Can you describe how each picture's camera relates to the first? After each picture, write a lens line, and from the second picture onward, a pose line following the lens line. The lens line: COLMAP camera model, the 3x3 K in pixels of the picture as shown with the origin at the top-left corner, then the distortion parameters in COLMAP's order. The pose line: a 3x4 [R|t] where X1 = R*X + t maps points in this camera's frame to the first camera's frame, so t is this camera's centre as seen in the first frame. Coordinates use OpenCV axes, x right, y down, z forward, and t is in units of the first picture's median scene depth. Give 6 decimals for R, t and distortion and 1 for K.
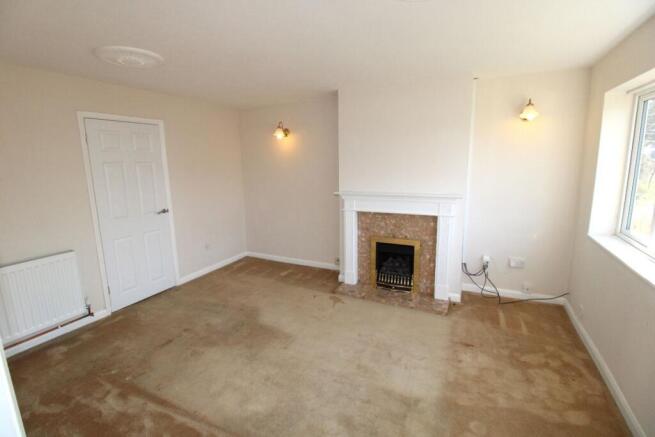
lens RADIAL K [[307.3, 0, 329.7], [0, 307.3, 217.2], [0, 0, 1]] dist [-0.013023, -0.002741]
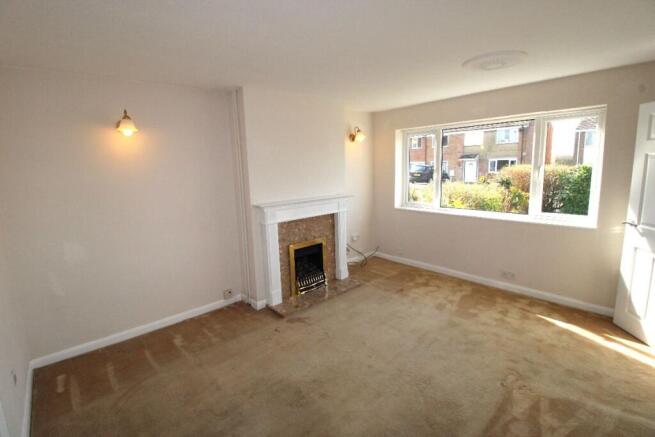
lens RADIAL K [[307.3, 0, 329.2], [0, 307.3, 214.4], [0, 0, 1]] dist [-0.013023, -0.002741]
pose [[0.362852, -0.141537, 0.921035, -0.744755], [0.189408, 0.978967, 0.075820, -0.090575], [-0.912394, 0.146941, 0.382028, 0.524131]]
